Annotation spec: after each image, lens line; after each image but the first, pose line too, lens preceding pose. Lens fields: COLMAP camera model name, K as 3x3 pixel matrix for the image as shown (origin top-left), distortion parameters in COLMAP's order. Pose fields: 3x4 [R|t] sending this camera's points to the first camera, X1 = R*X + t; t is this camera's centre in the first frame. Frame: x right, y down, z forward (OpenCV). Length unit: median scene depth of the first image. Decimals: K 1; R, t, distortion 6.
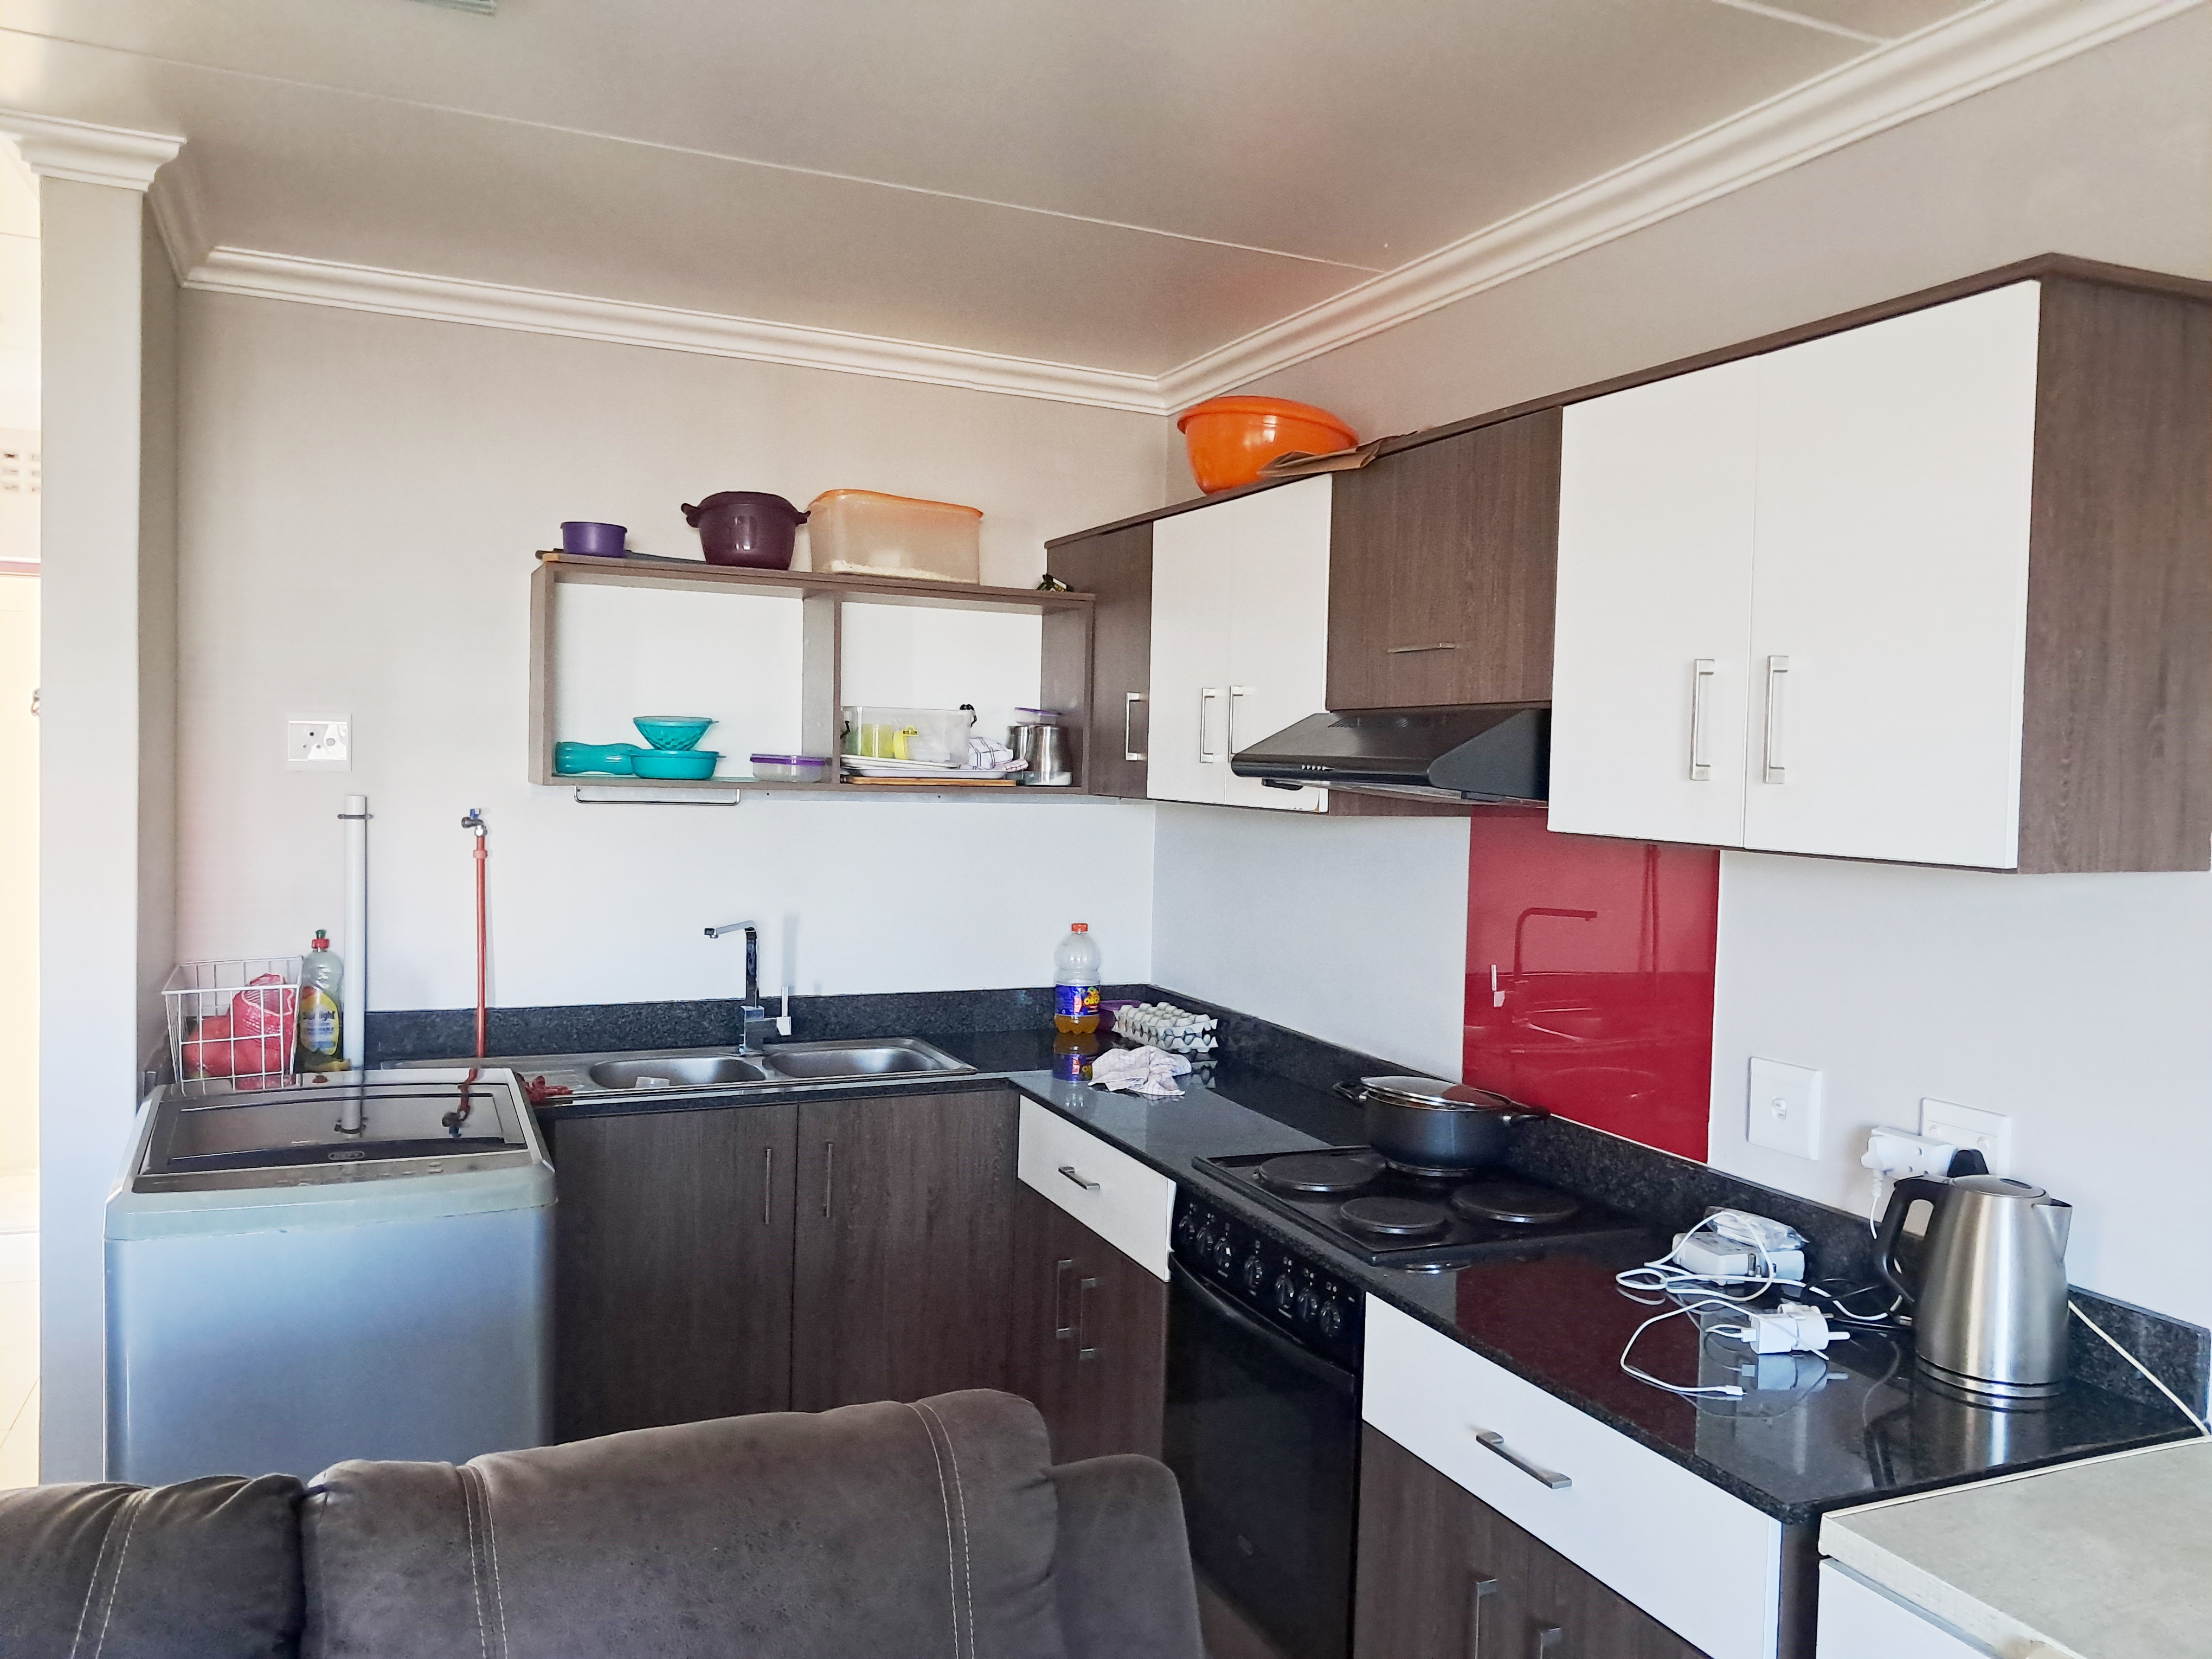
lens RADIAL K [[1714.7, 0, 1177.9], [0, 1714.7, 821.4], [0, 0, 1]] dist [0.159644, -0.353580]
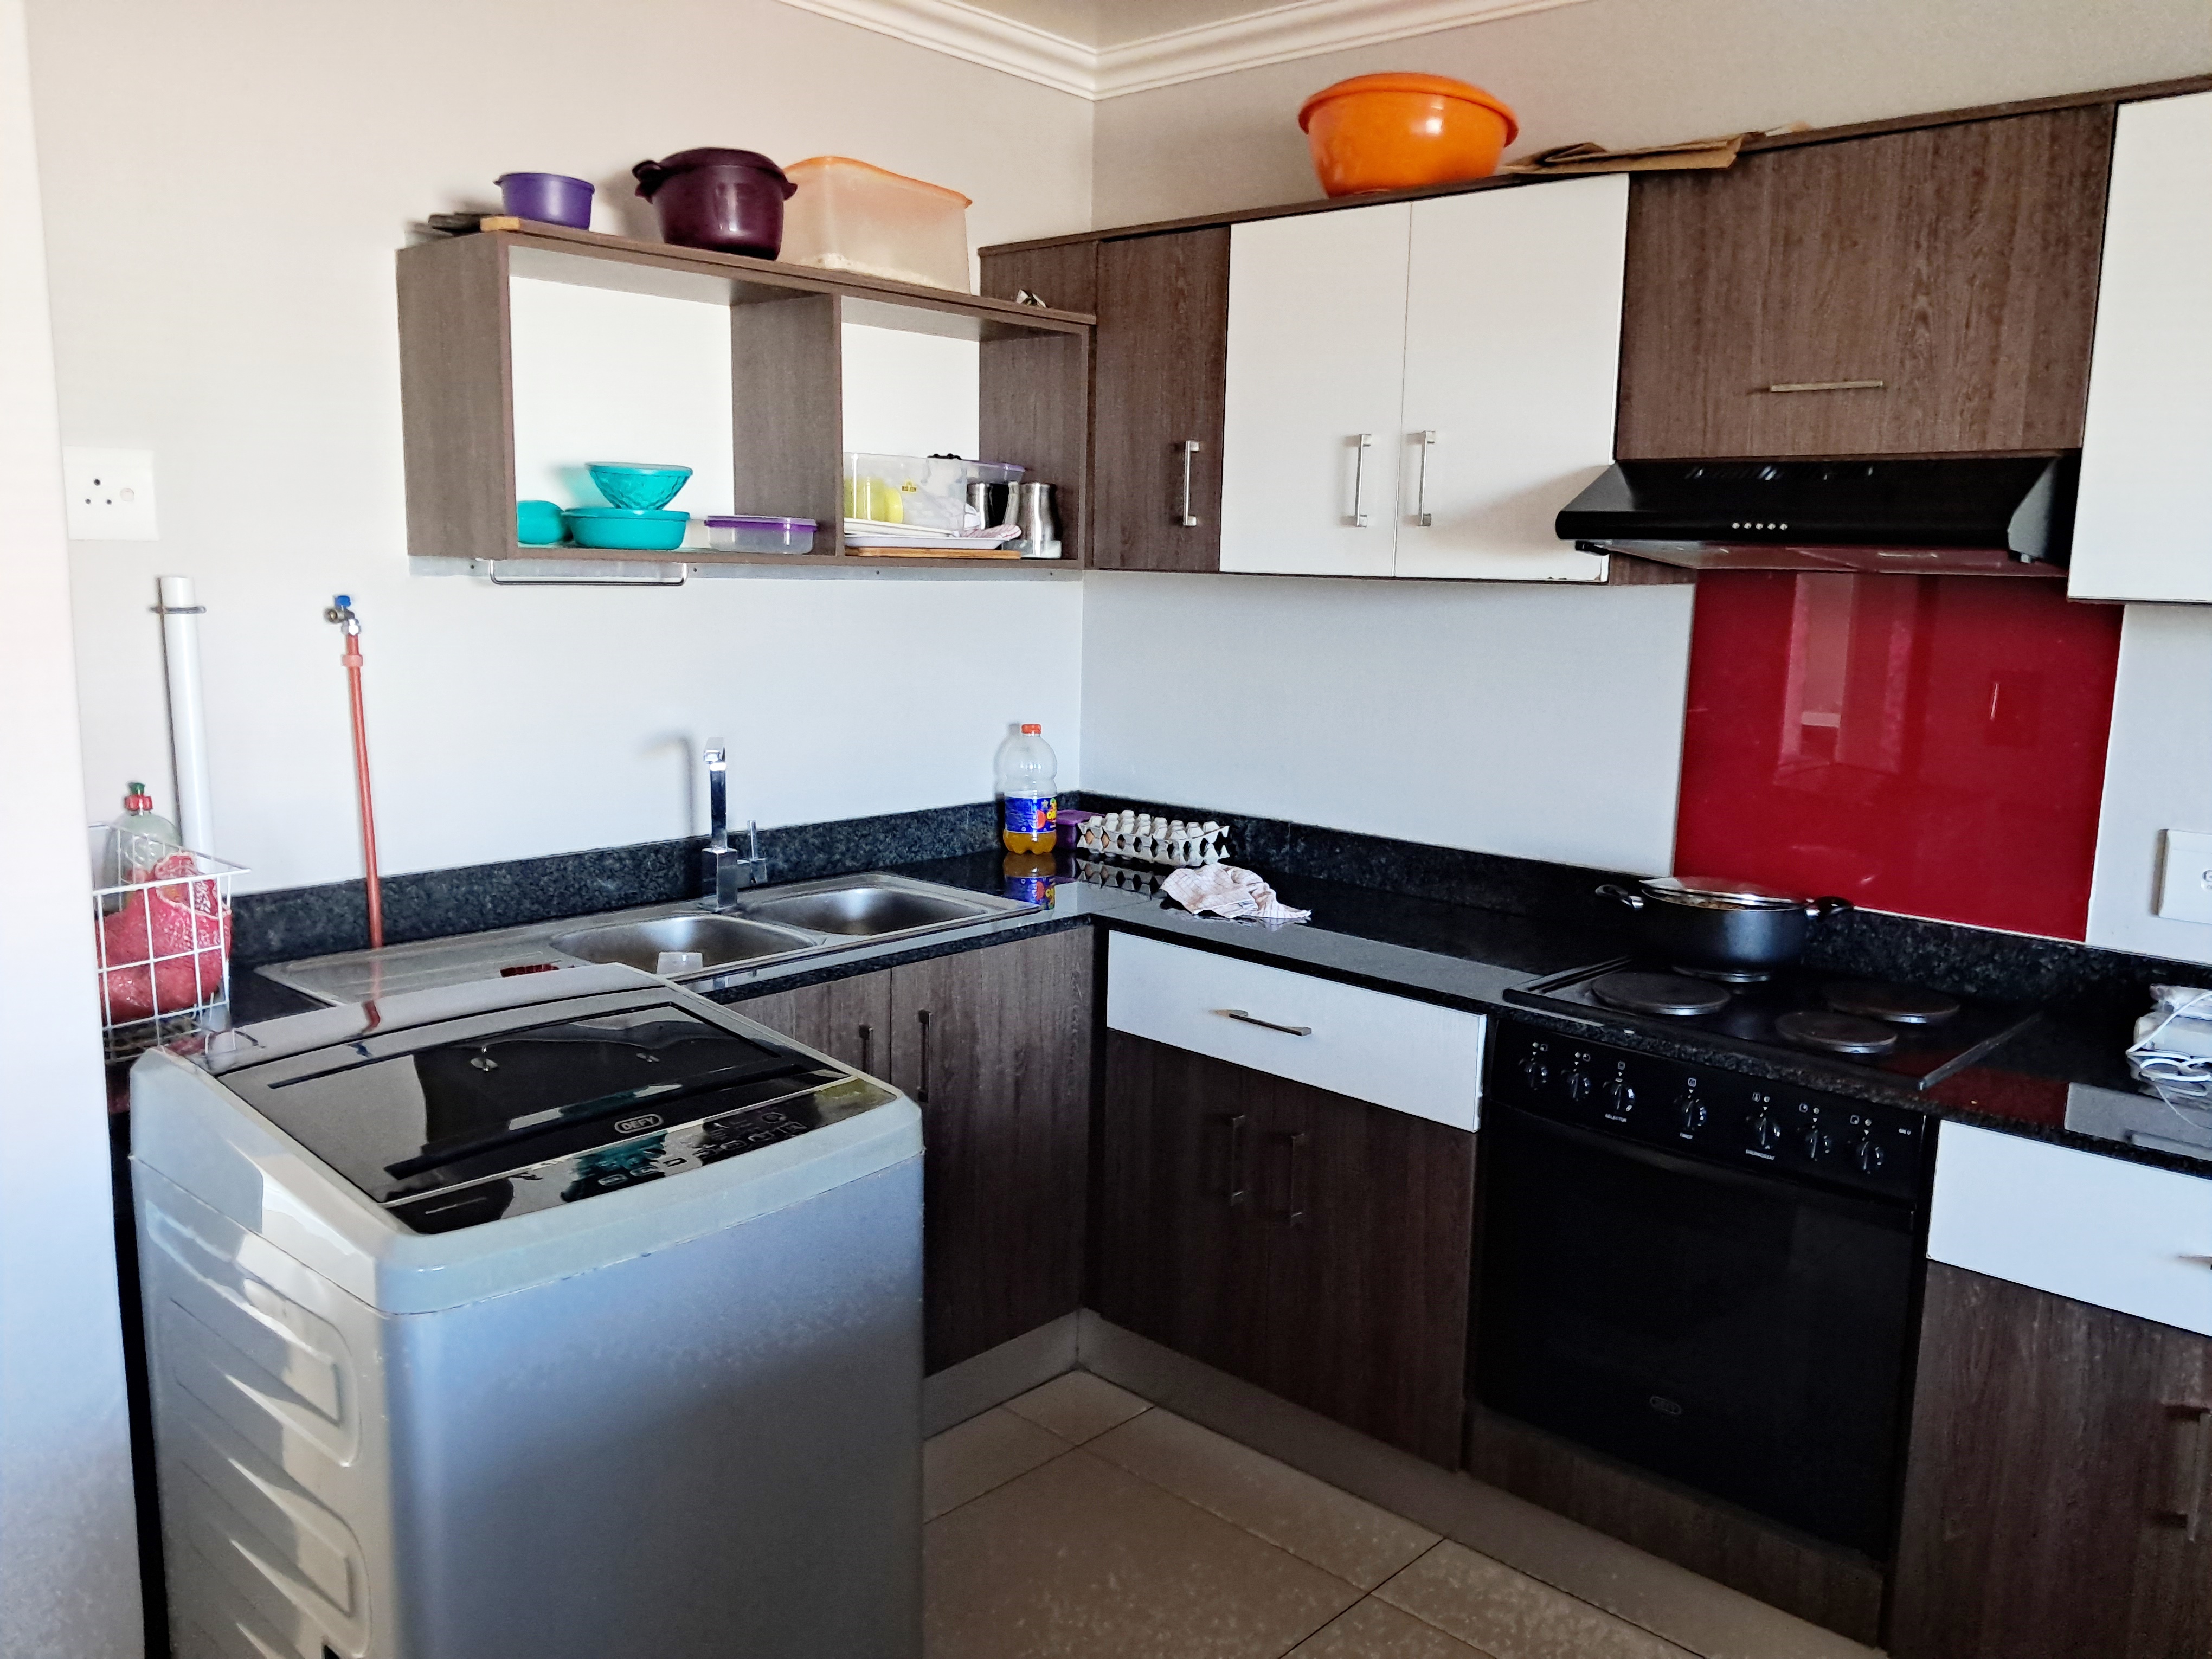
lens RADIAL K [[1701.0, 0, 1106.0], [0, 1701.0, 829.5], [0, 0, 1]] dist [0.039649, -0.043139]
pose [[0.915760, -0.069508, 0.395668, -0.401409], [0.015774, 0.990380, 0.137474, -0.003798], [-0.401417, -0.119652, 0.908046, 0.249631]]
